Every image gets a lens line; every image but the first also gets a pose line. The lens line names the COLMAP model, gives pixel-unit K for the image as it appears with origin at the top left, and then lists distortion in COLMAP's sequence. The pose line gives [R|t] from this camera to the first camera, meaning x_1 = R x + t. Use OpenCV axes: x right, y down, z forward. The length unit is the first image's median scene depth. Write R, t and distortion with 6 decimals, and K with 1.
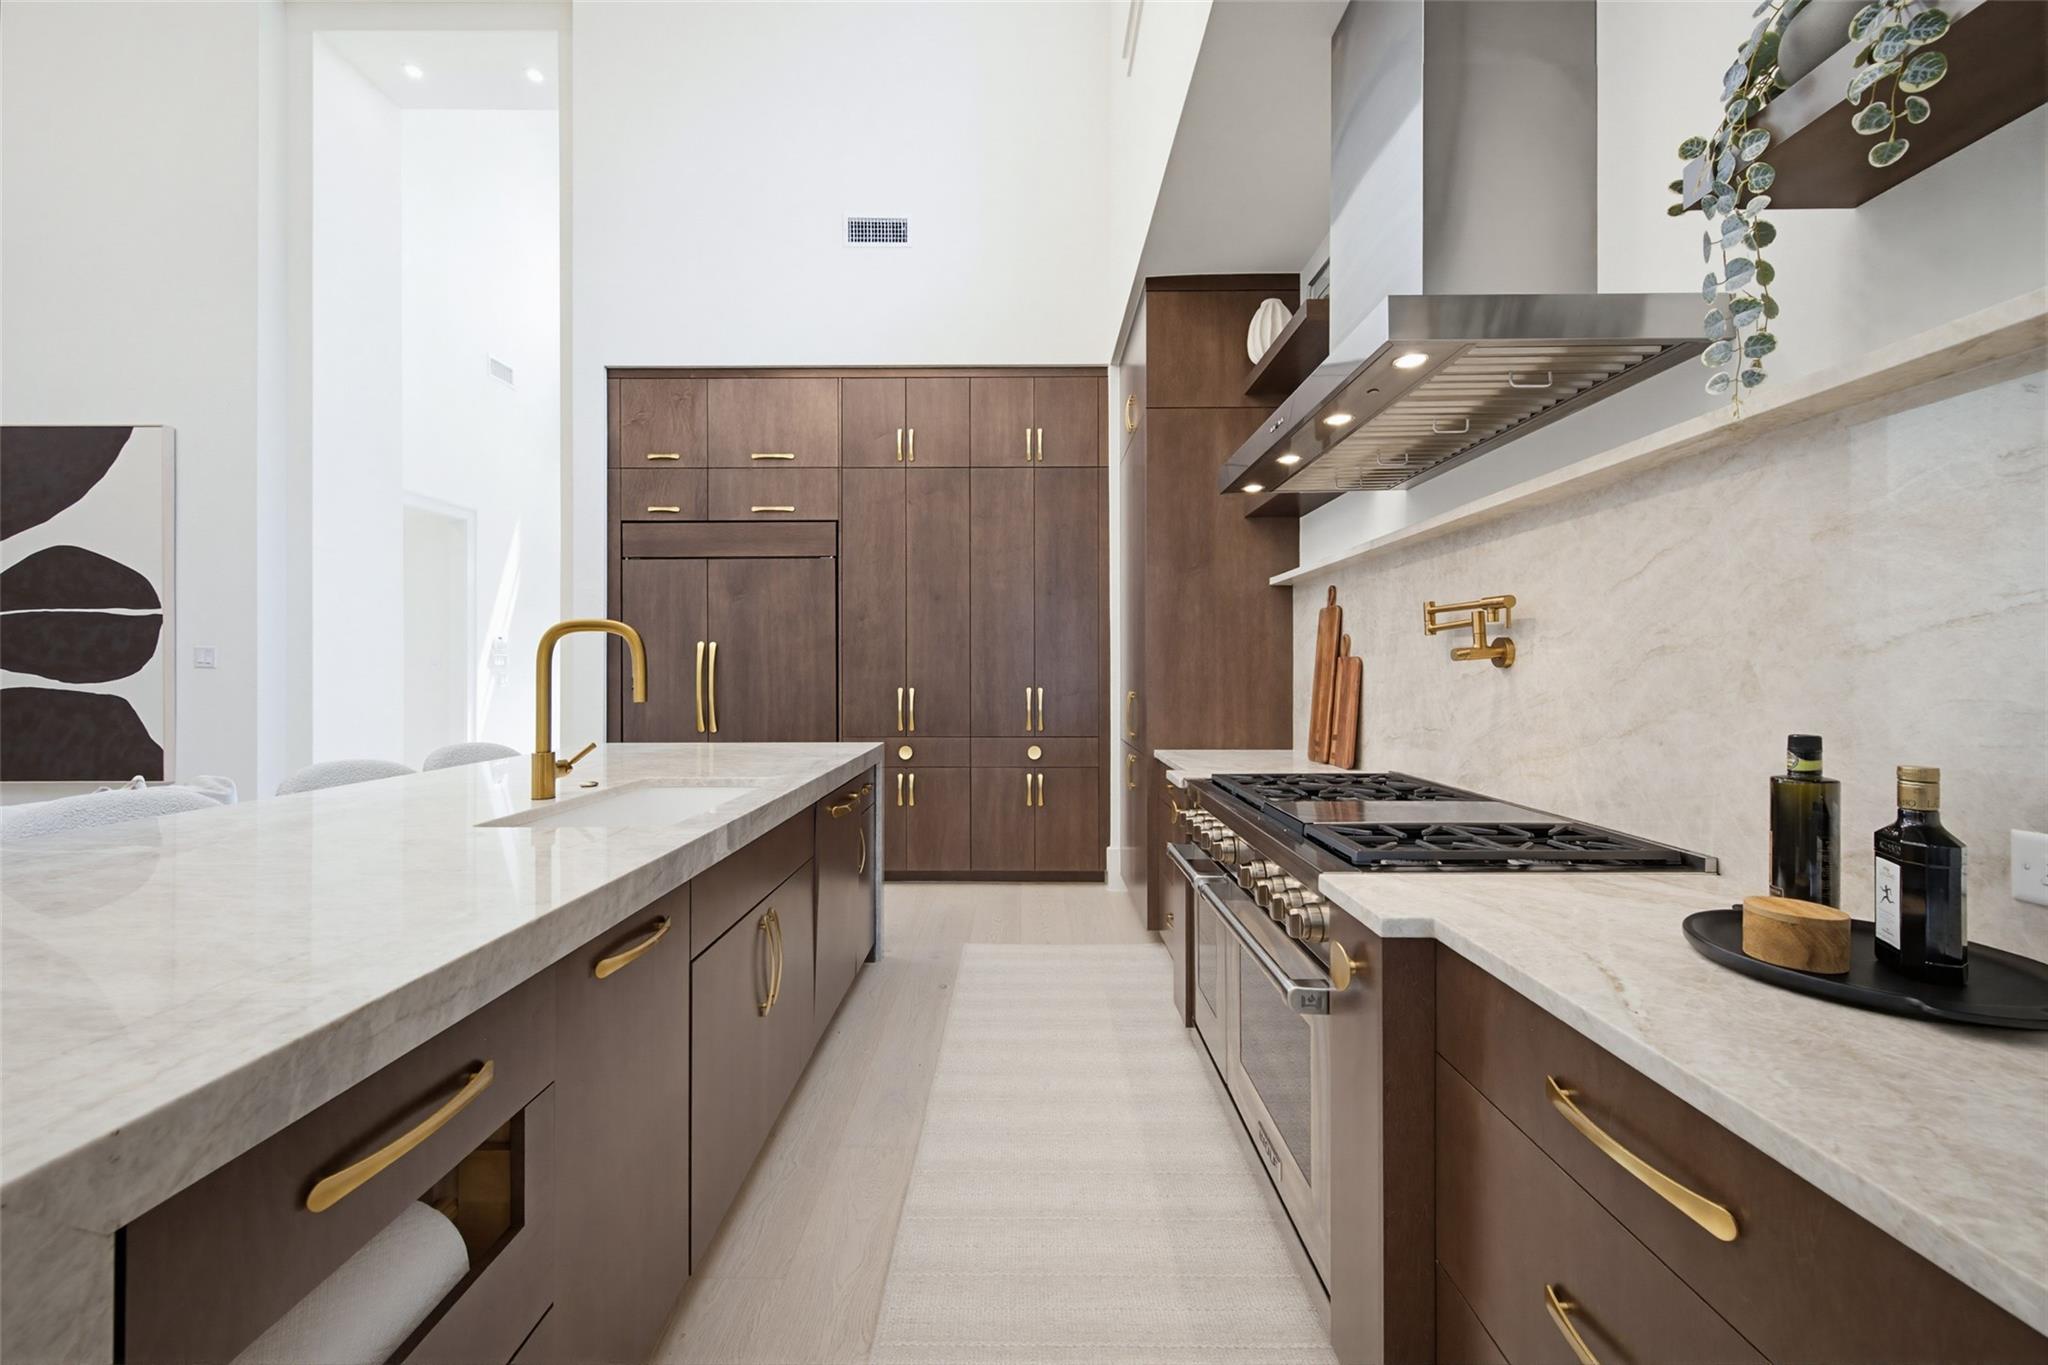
lens RADIAL K [[800.8, 0, 1030.9], [0, 800.8, 669.9], [0, 0, 1]] dist [0.001812, 0.000262]
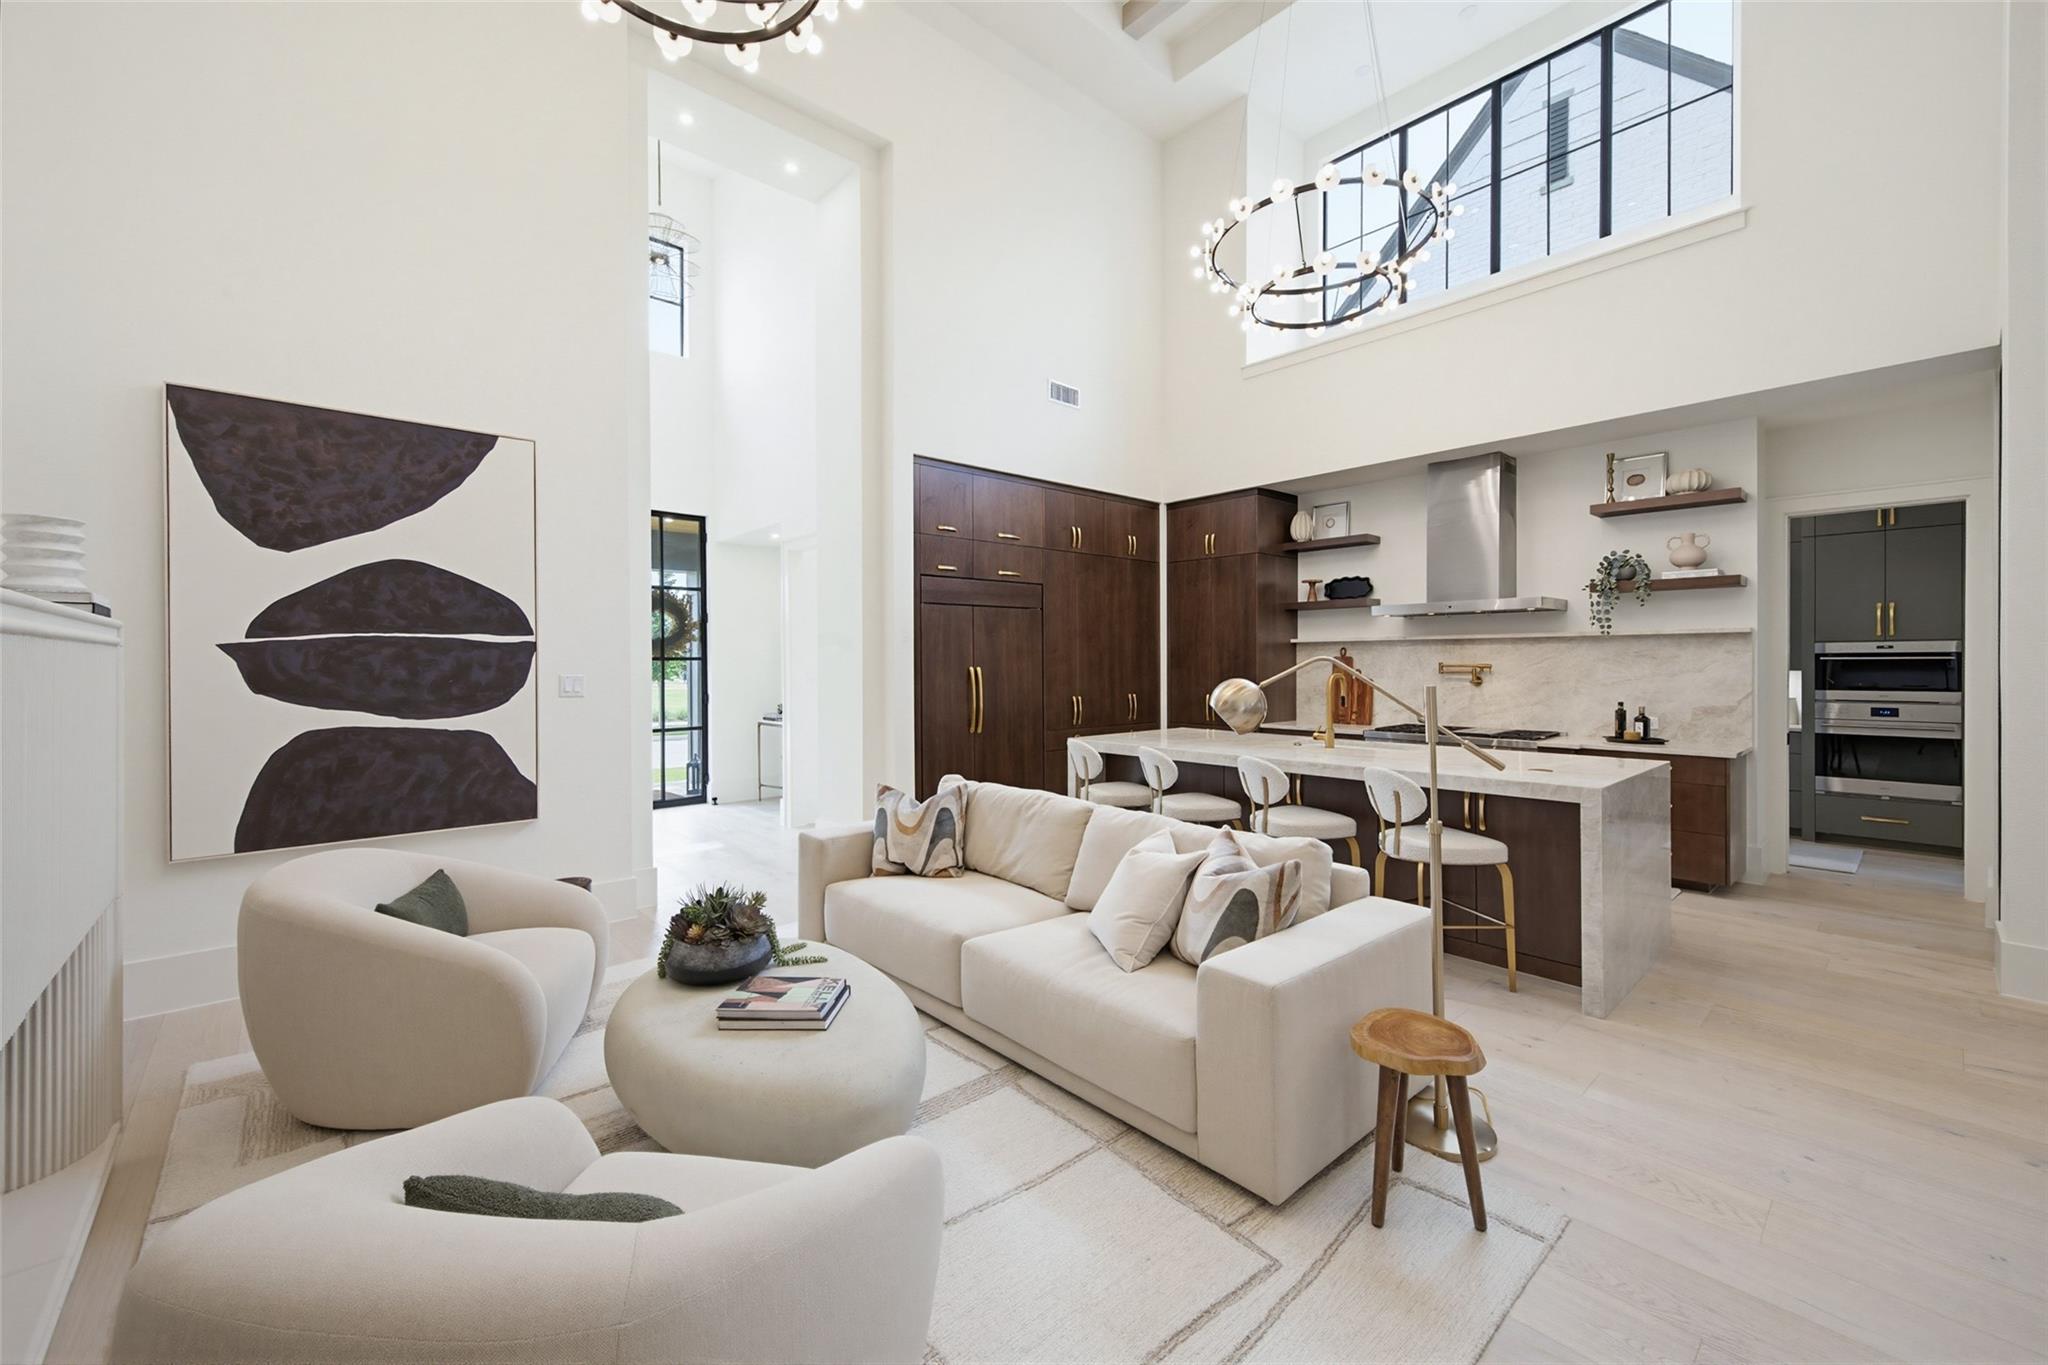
lens RADIAL K [[800.8, 0, 1036.2], [0, 800.8, 673.1], [0, 0, 1]] dist [0.001812, 0.000262]
pose [[0.744881, -0.009119, 0.667135, -1.271946], [0.002107, 0.999934, 0.011315, -0.041570], [-0.667194, -0.007023, 0.744851, -0.090650]]
